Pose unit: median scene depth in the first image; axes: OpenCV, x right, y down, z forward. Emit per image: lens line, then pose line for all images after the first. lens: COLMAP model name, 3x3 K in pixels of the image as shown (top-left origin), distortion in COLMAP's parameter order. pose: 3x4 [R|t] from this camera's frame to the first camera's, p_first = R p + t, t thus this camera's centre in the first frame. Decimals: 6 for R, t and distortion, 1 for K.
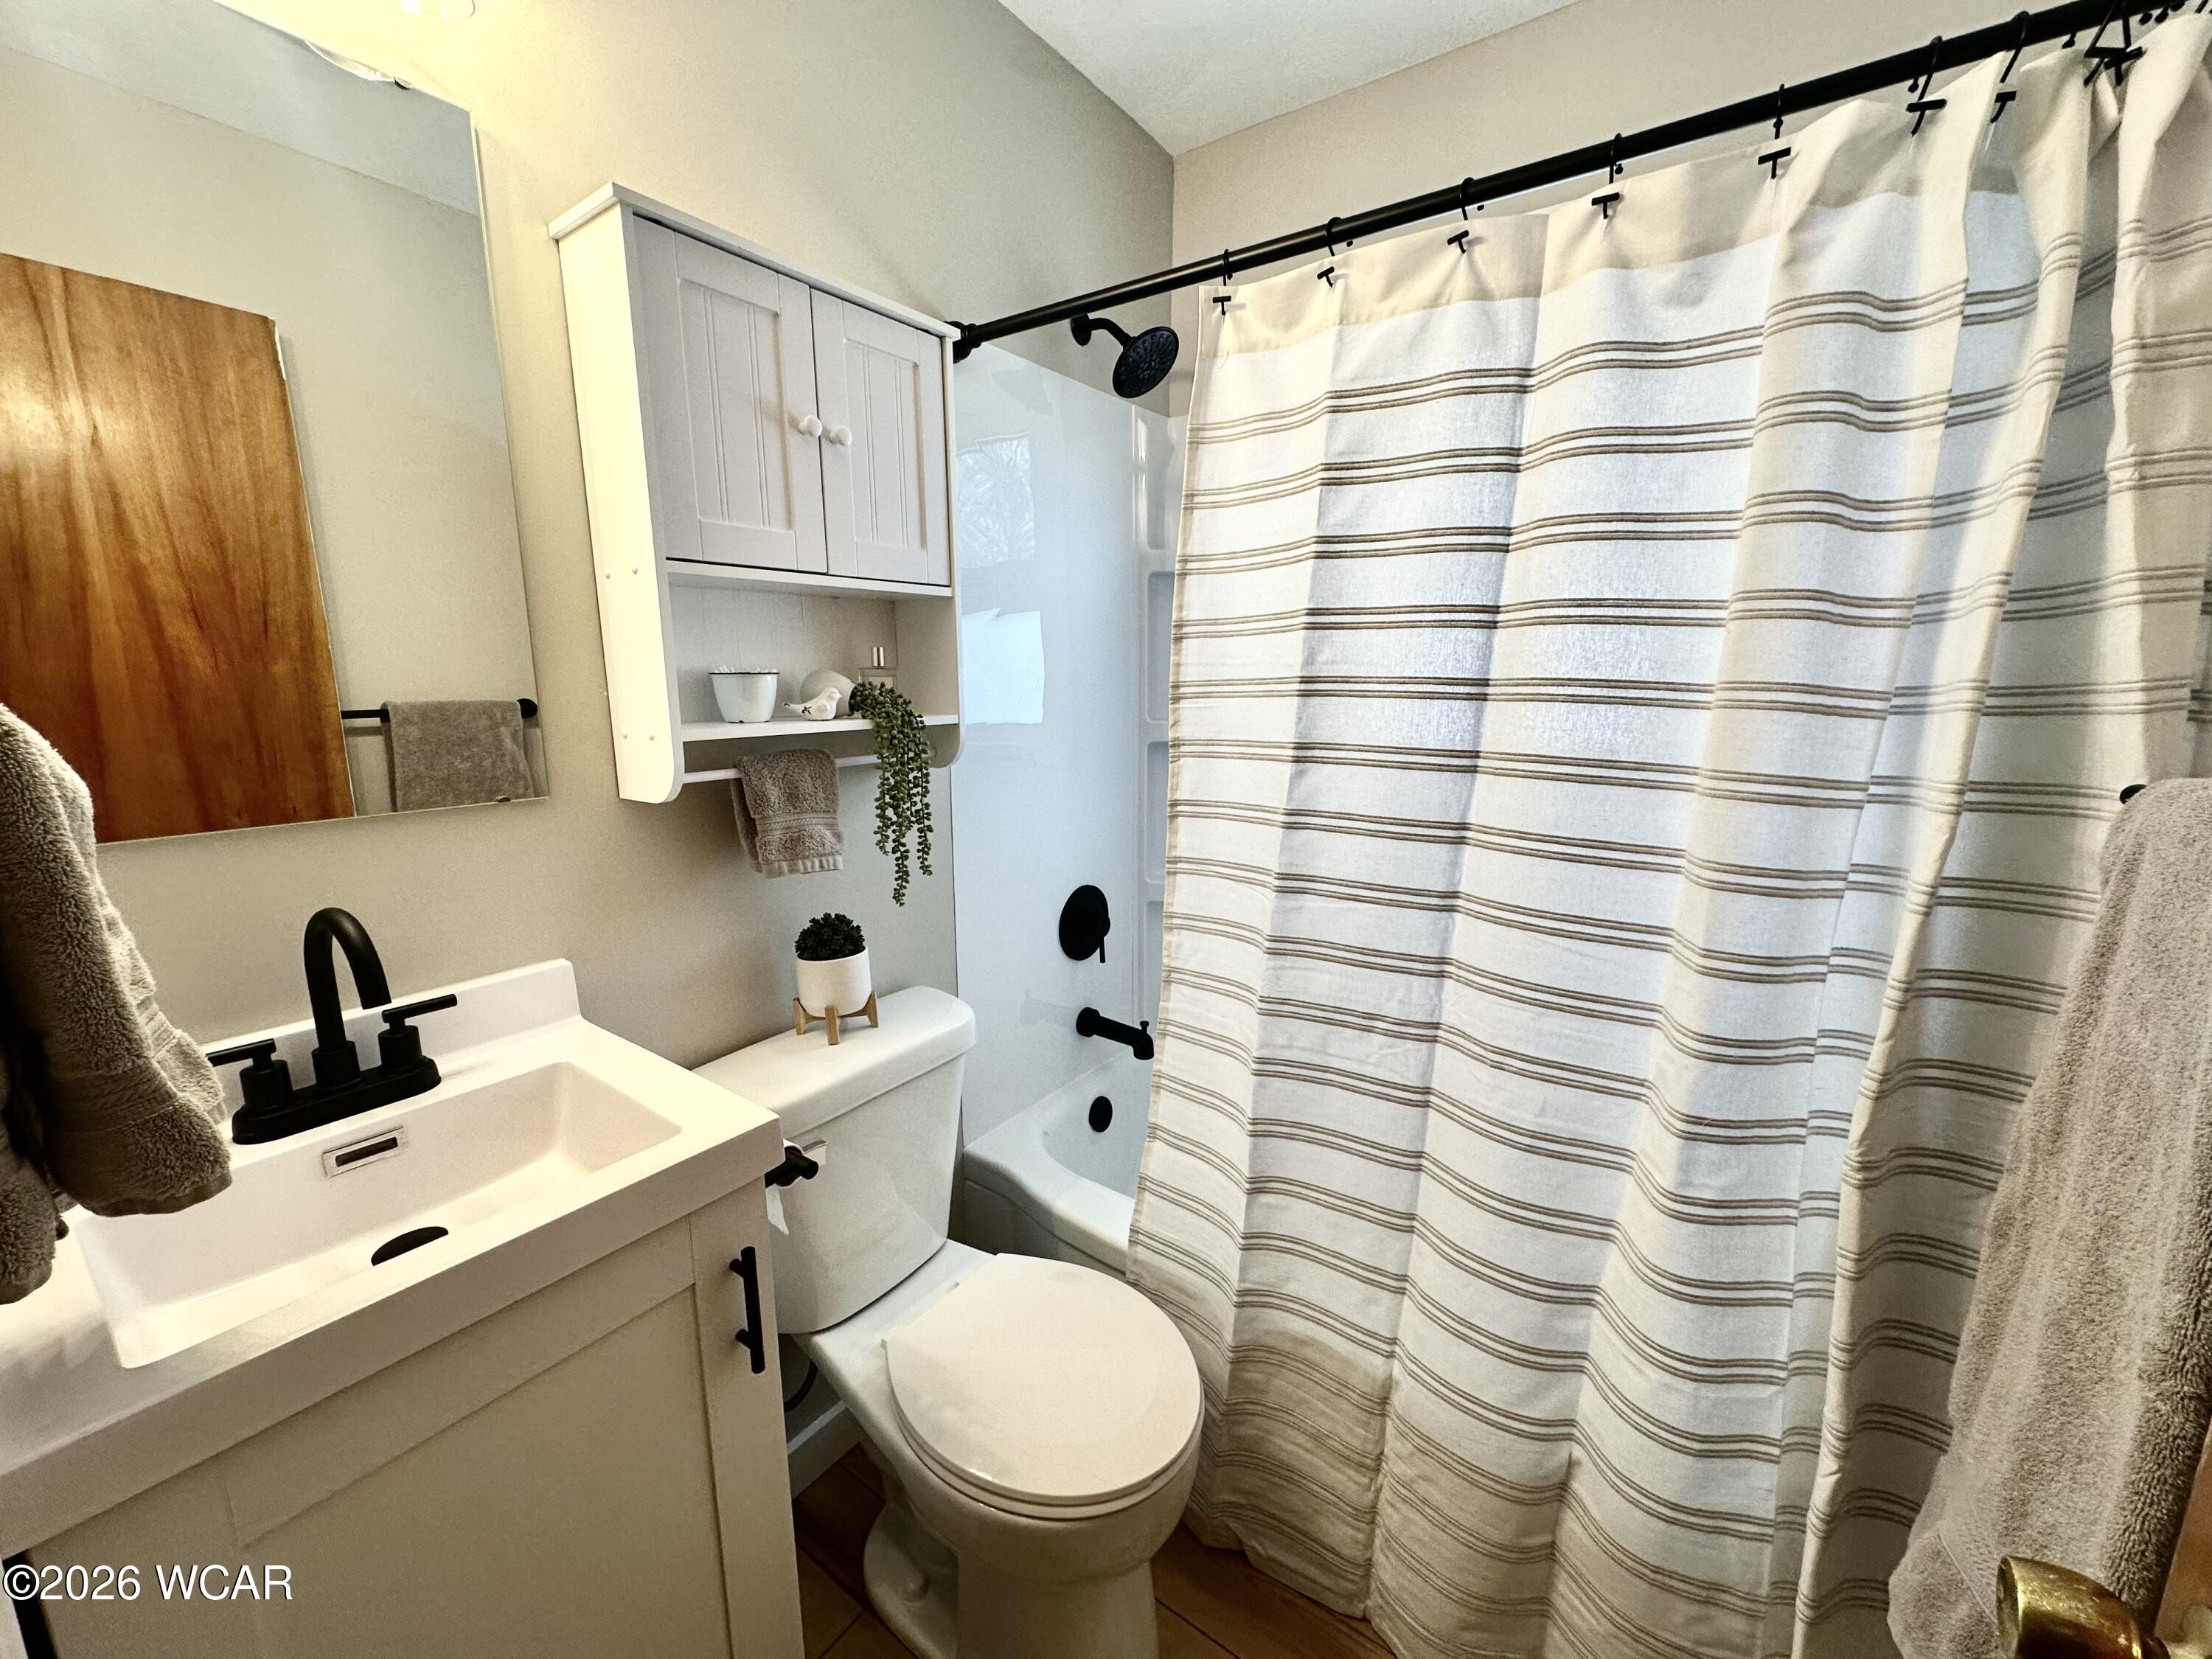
lens RADIAL K [[879.0, 0, 1104.2], [0, 879.0, 830.2], [0, 0, 1]] dist [-0.002313, 0.000228]
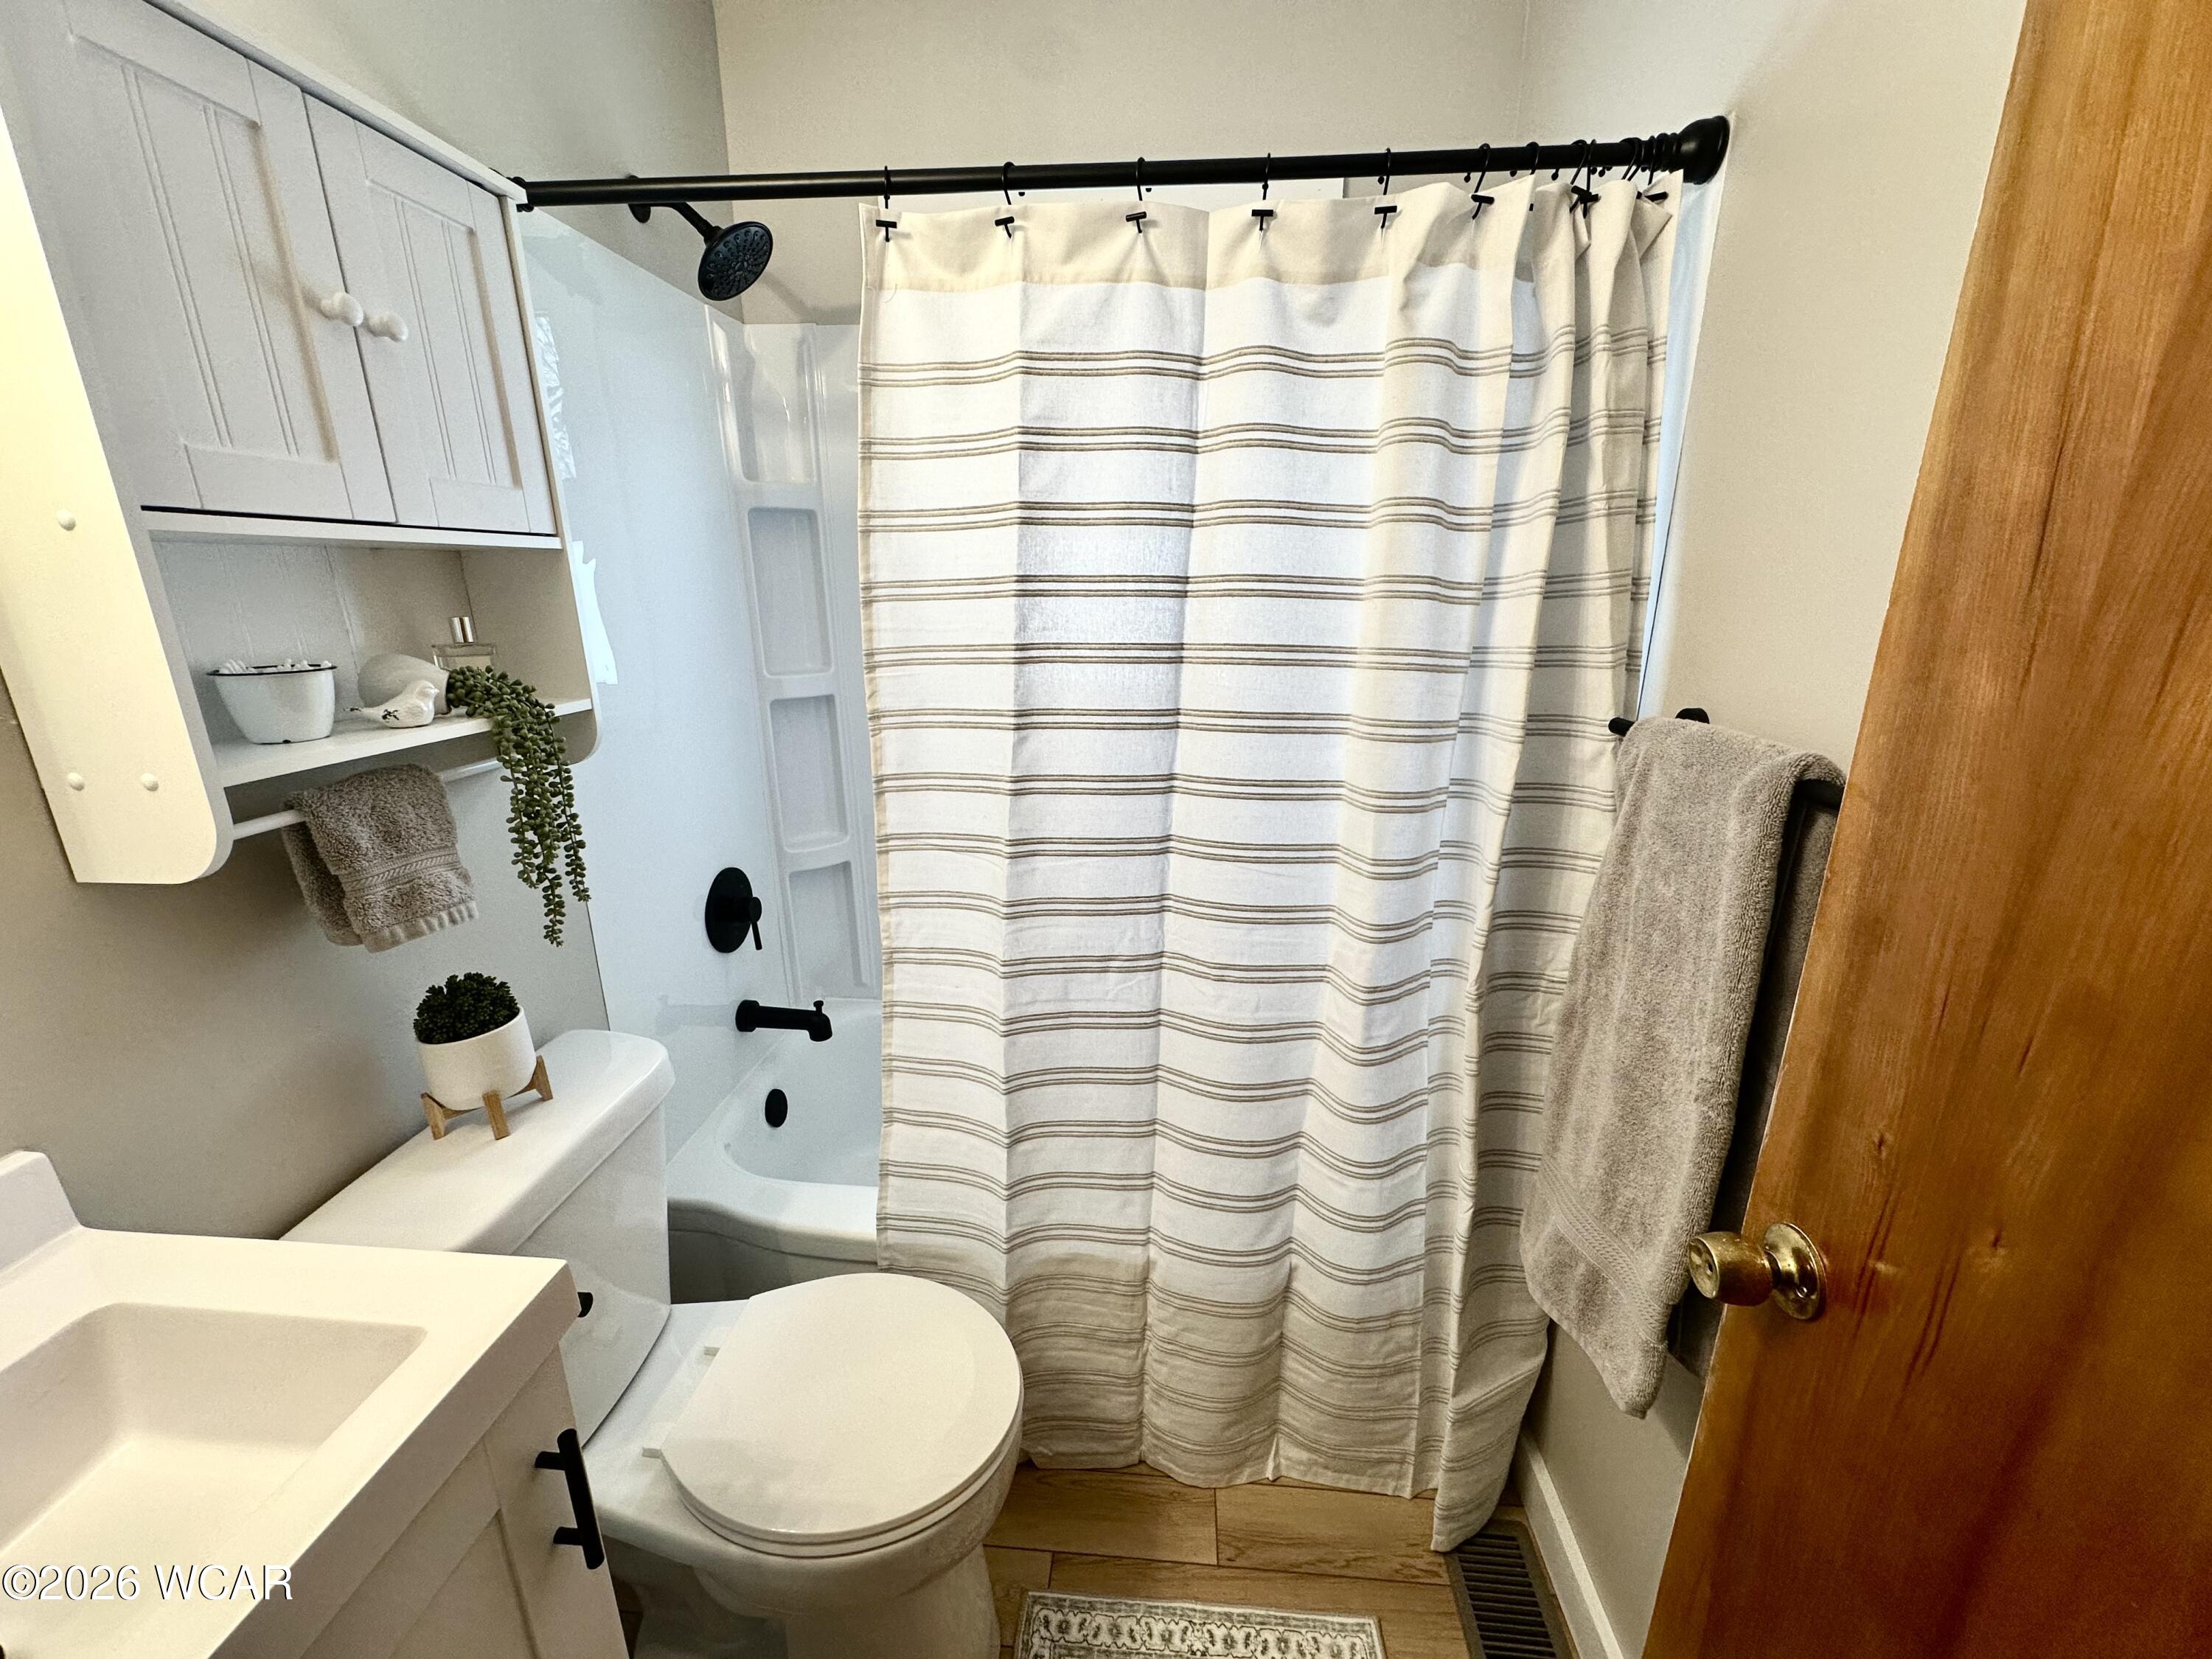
lens RADIAL K [[879.0, 0, 1104.2], [0, 879.0, 830.2], [0, 0, 1]] dist [-0.002313, 0.000228]
pose [[0.857391, -0.143810, 0.494165, -0.210622], [0.097287, 0.988144, 0.118769, -0.073144], [-0.505387, -0.053755, 0.861217, 0.074052]]
